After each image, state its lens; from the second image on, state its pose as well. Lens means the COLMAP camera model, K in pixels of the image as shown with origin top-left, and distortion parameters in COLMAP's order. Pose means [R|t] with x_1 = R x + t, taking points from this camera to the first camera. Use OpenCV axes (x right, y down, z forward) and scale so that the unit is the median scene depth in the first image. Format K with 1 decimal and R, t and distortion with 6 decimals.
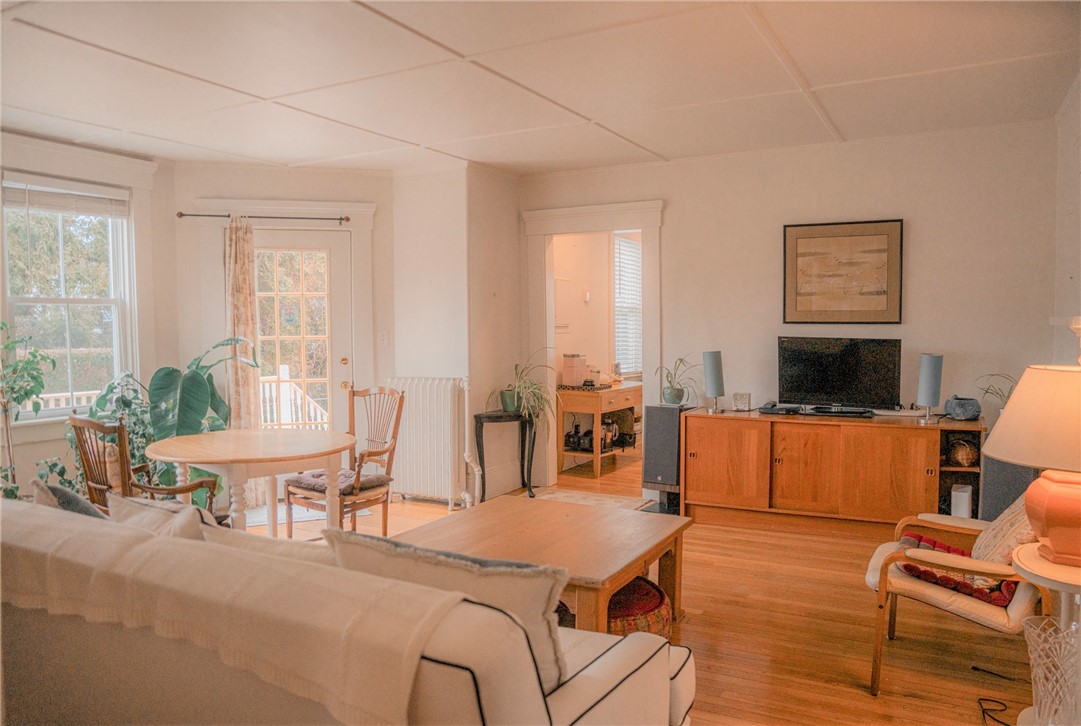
lens RADIAL K [[791.0, 0, 540.5], [0, 791.0, 363.0], [0, 0, 1]] dist [-0.090768, 0.067983]
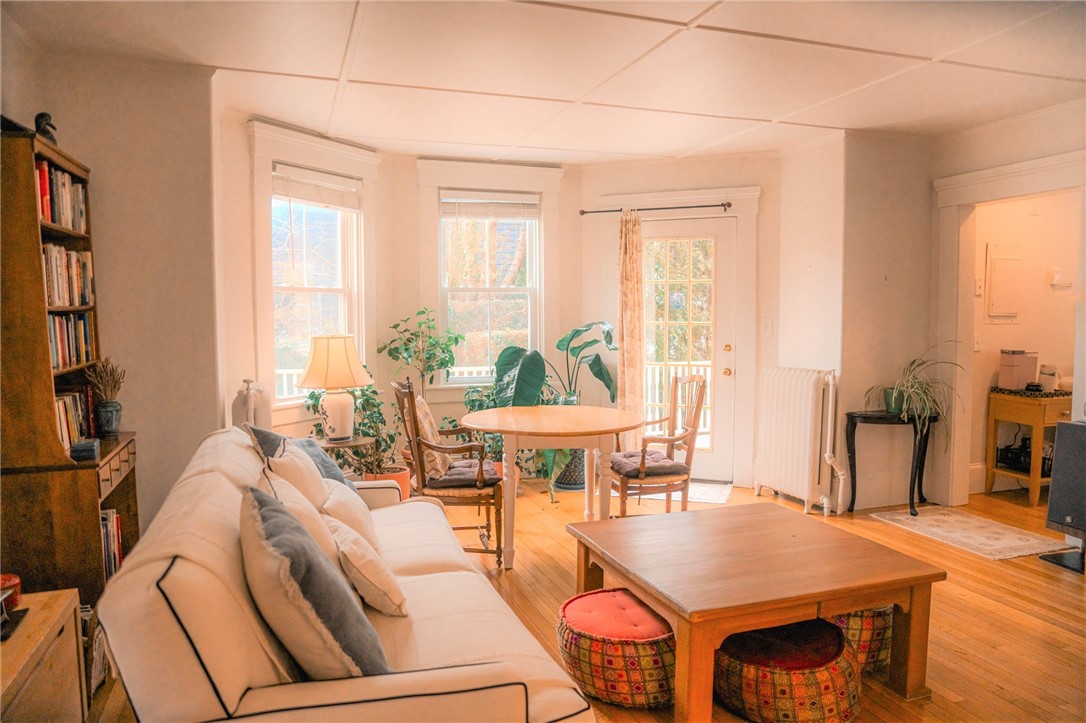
lens RADIAL K [[767.9, 0, 543.0], [0, 767.9, 361.5], [0, 0, 1]] dist [-0.071611, 0.004657]
pose [[0.744118, 0.047996, -0.666321, 0.238844], [-0.036567, 0.998847, 0.031112, -0.007242], [0.667046, 0.001214, 0.745015, 0.131400]]
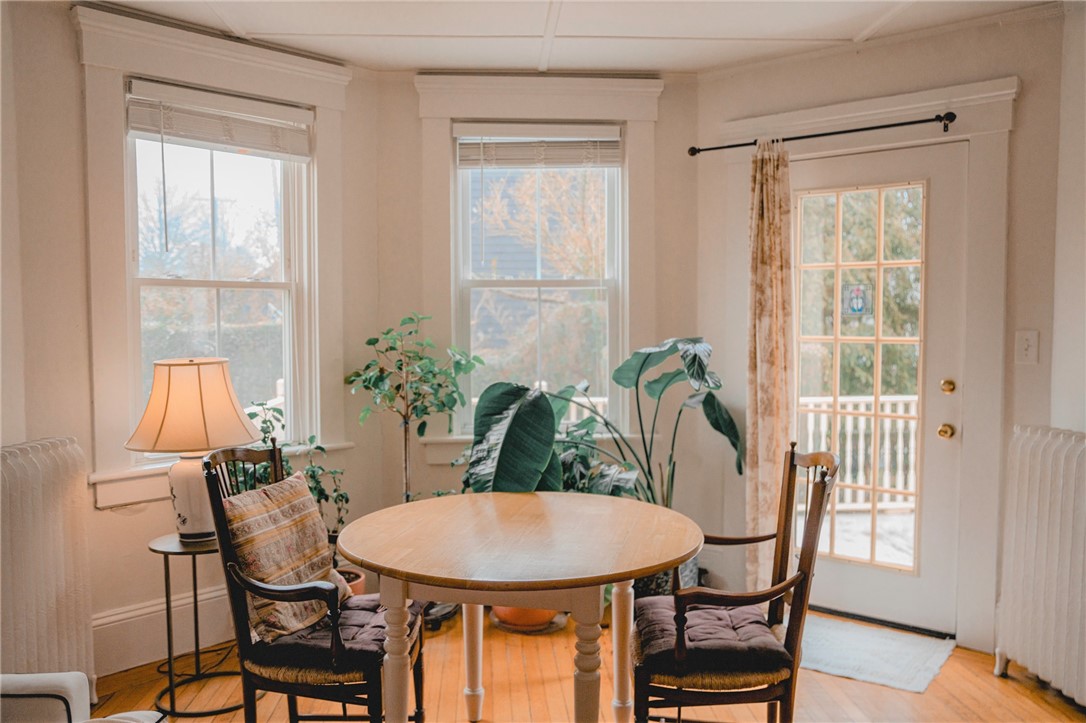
lens RADIAL K [[906.5, 0, 543.3], [0, 906.5, 367.3], [0, 0, 1]] dist [-0.008420, -0.005141]
pose [[0.533064, 0.054730, -0.844303, 0.132741], [-0.043941, 0.998350, 0.036973, -0.027794], [0.844933, 0.017390, 0.534590, 0.466827]]
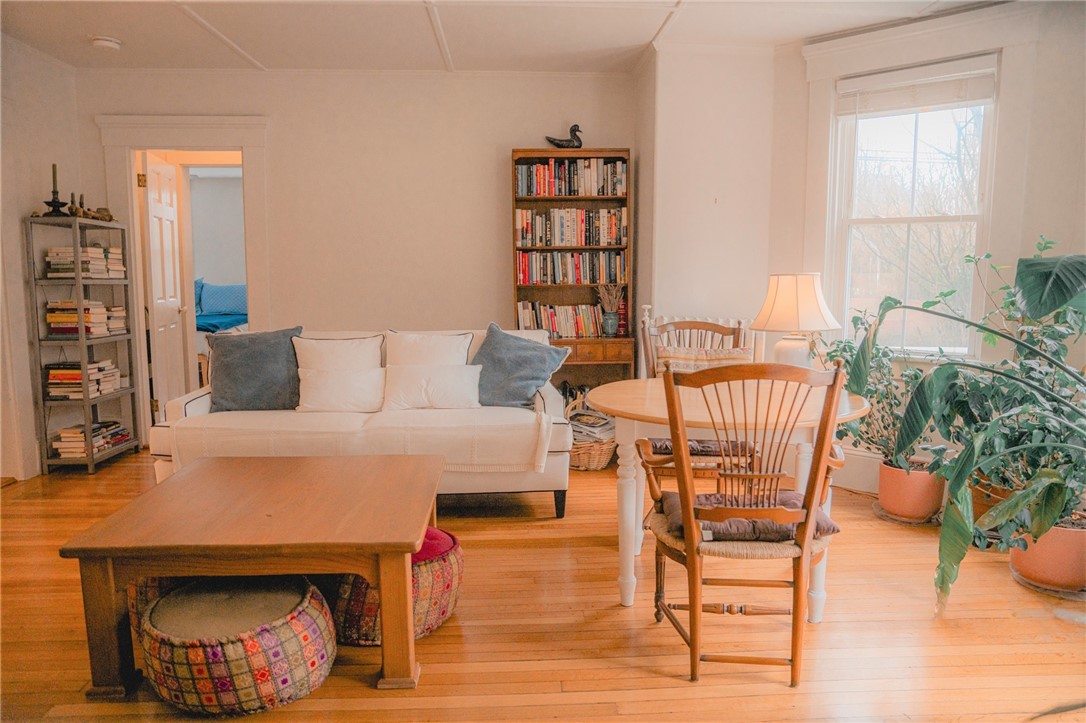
lens RADIAL K [[767.9, 0, 543.0], [0, 767.9, 361.5], [0, 0, 1]] dist [-0.071611, 0.004657]
pose [[-0.881191, 0.073975, -0.466937, 0.071887], [-0.014061, 0.983144, 0.182291, -0.048392], [0.472551, 0.167198, -0.865298, 1.094167]]
